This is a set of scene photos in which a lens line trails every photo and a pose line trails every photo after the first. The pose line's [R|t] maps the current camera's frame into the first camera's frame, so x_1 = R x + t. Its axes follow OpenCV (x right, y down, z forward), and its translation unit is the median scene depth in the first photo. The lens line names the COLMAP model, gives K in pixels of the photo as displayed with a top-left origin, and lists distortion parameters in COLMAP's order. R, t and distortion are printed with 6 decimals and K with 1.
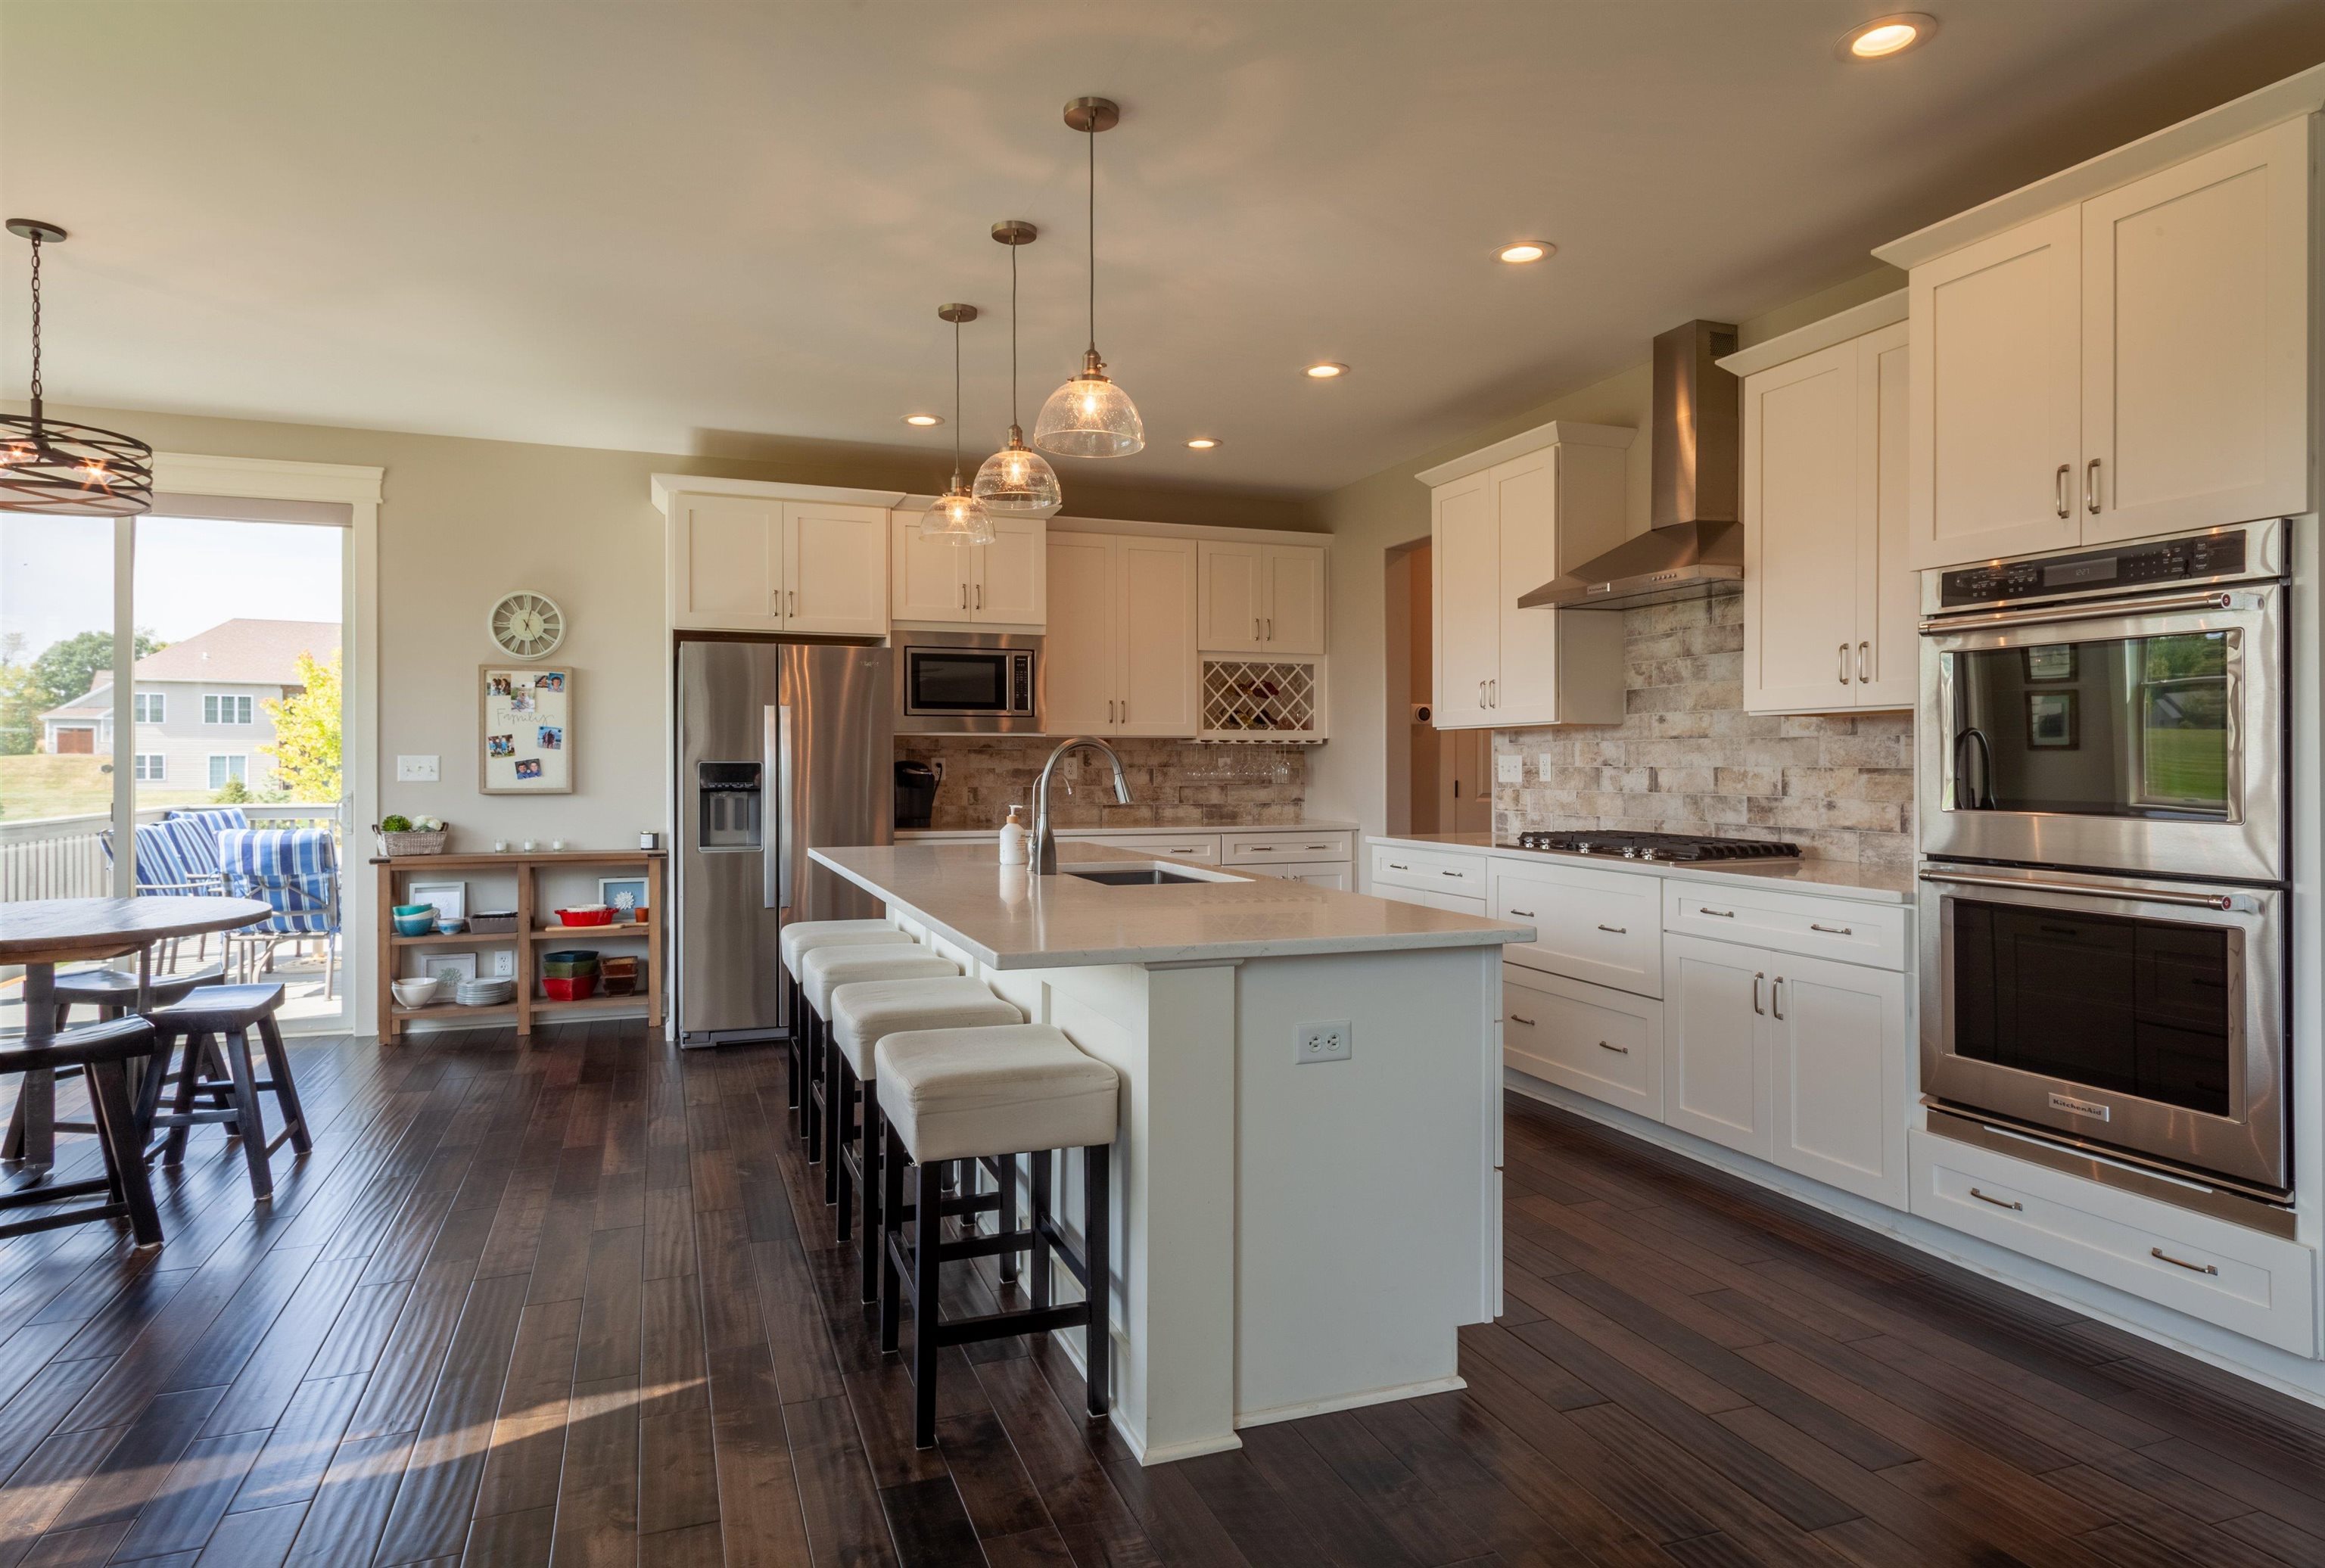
lens RADIAL K [[1311.2, 0, 1151.6], [0, 1311.2, 768.1], [0, 0, 1]] dist [0.021094, -0.004158]
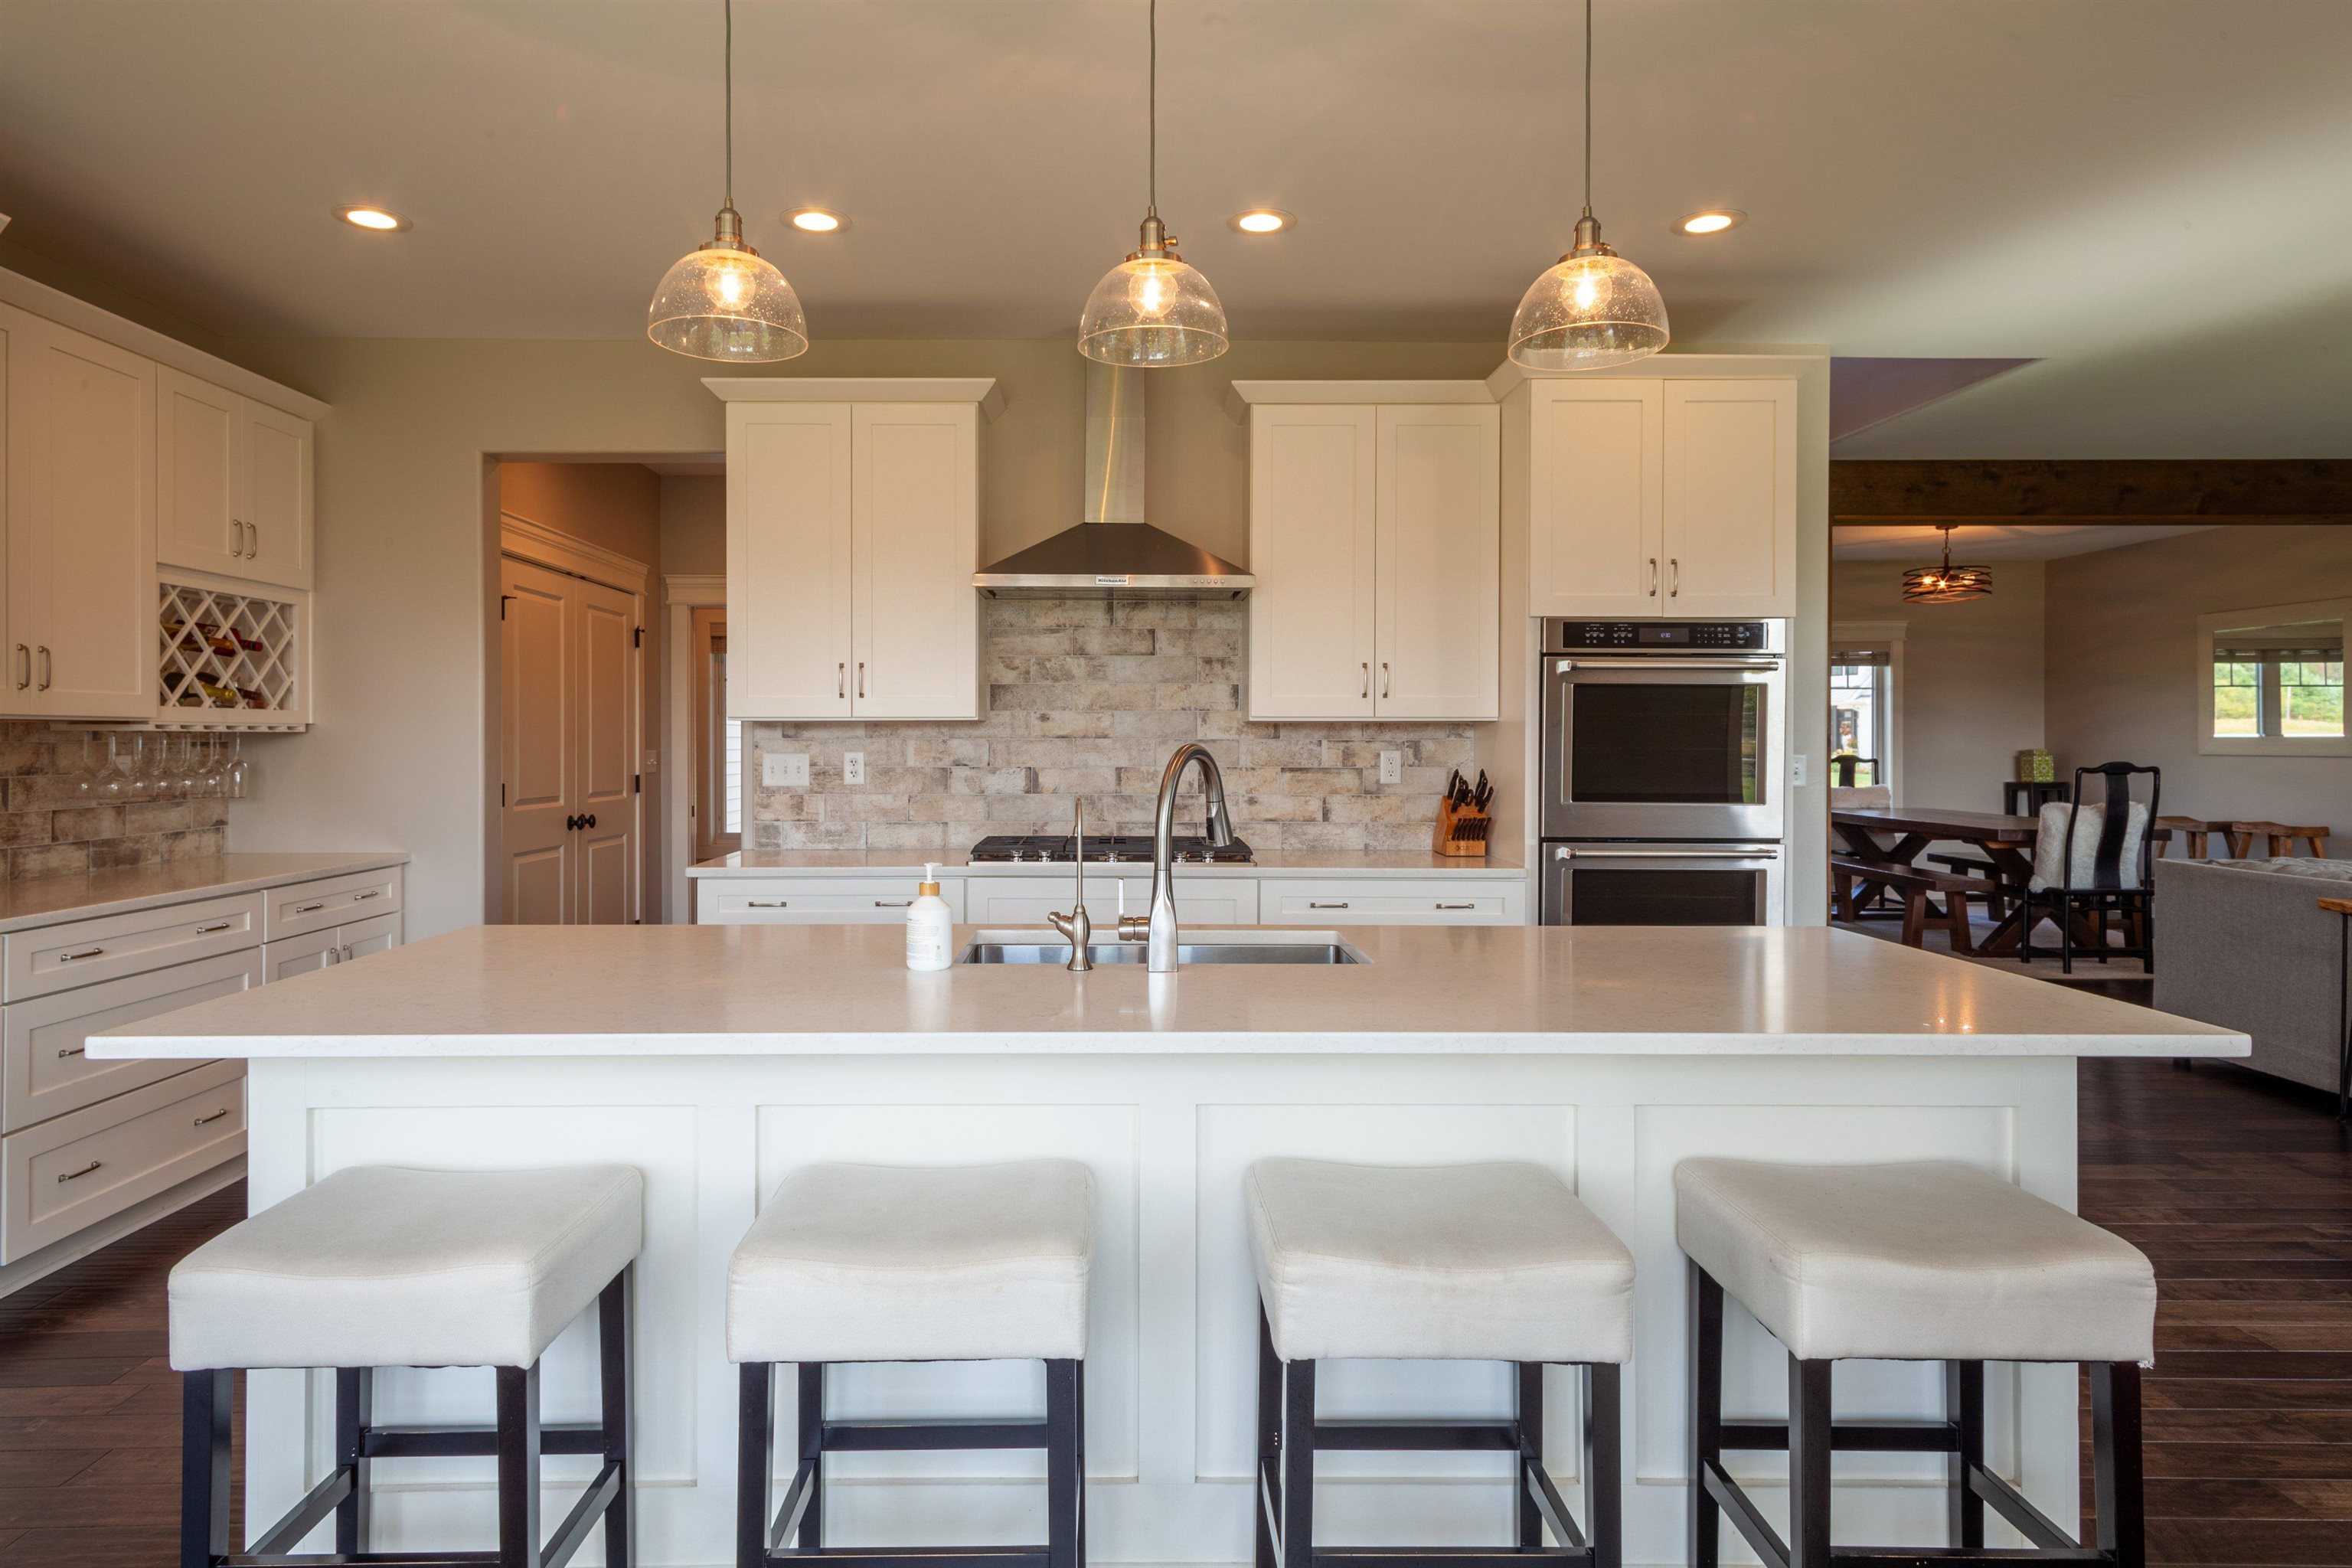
lens RADIAL K [[1326.5, 0, 1122.2], [0, 1326.5, 750.7], [0, 0, 1]] dist [0.021094, -0.004158]
pose [[0.344334, -0.007203, 0.938820, -0.416195], [0.002580, 0.999974, 0.006726, -0.015820], [-0.938844, 0.000106, 0.344344, 0.503997]]
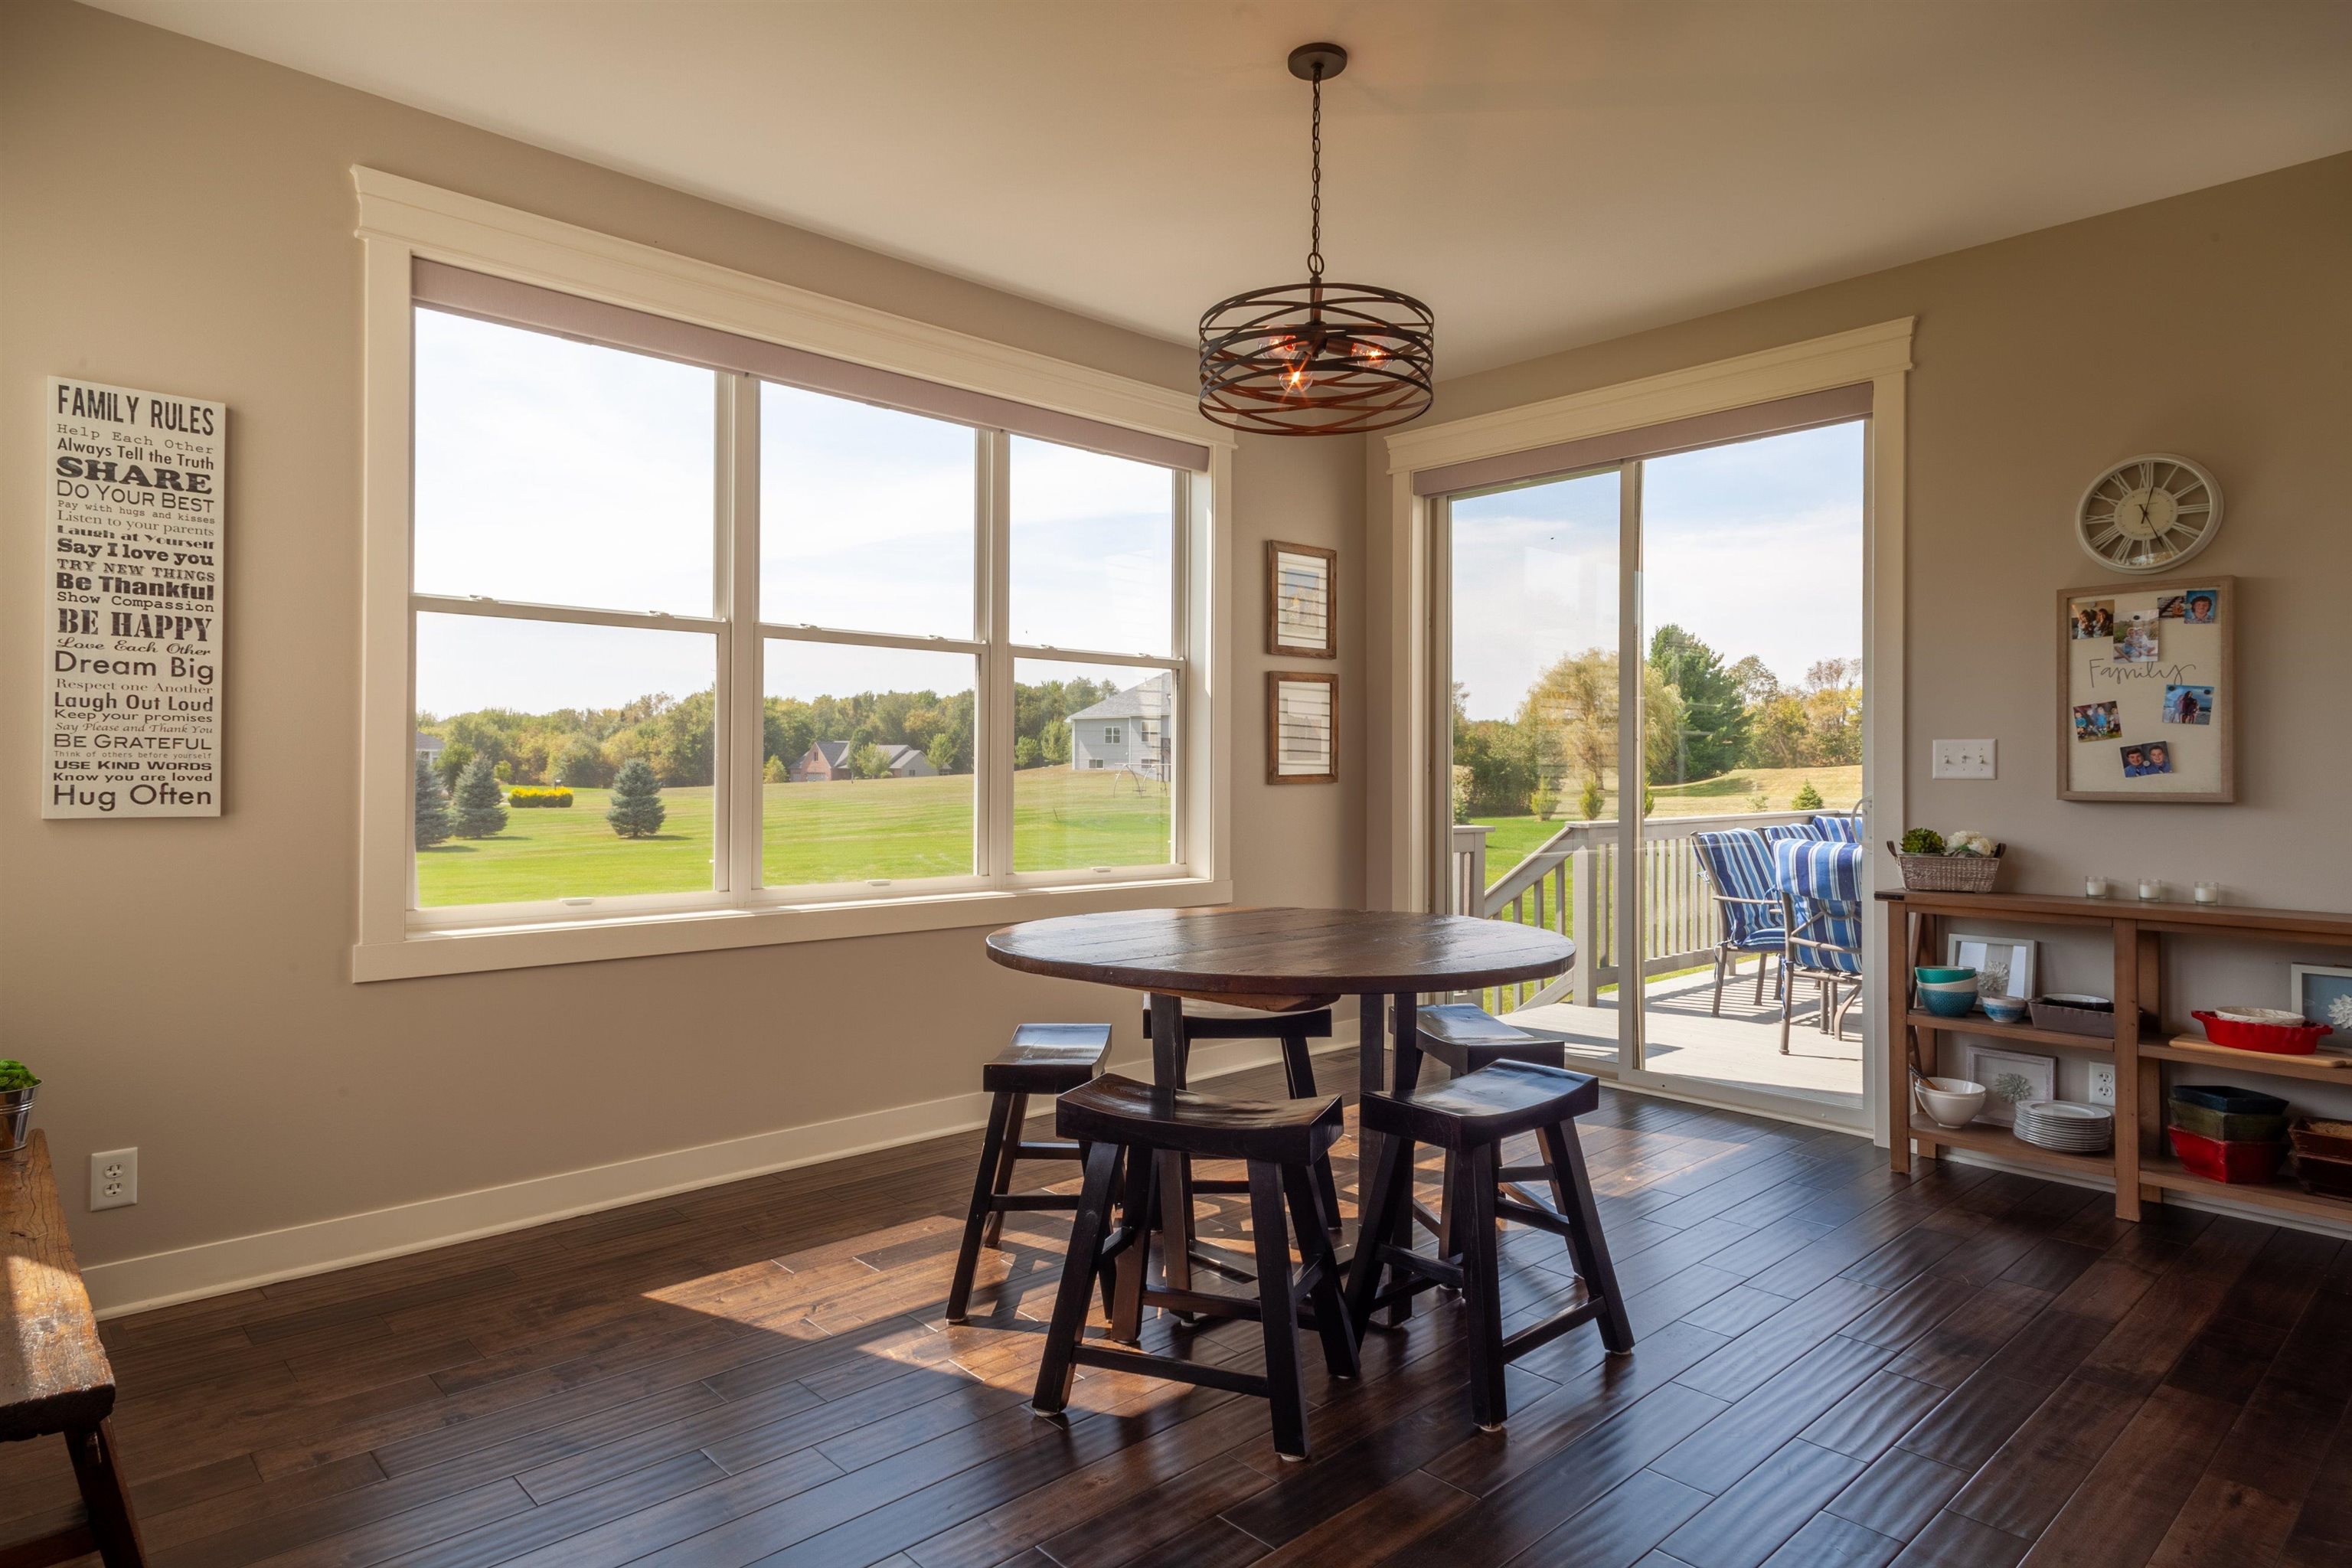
lens RADIAL K [[1326.5, 0, 1179.2], [0, 1326.5, 763.9], [0, 0, 1]] dist [0.021094, -0.004158]
pose [[0.381212, -0.004388, -0.924477, -0.090813], [-0.006101, 0.999955, -0.007263, 0.009894], [0.924468, 0.008409, 0.381168, 0.389273]]
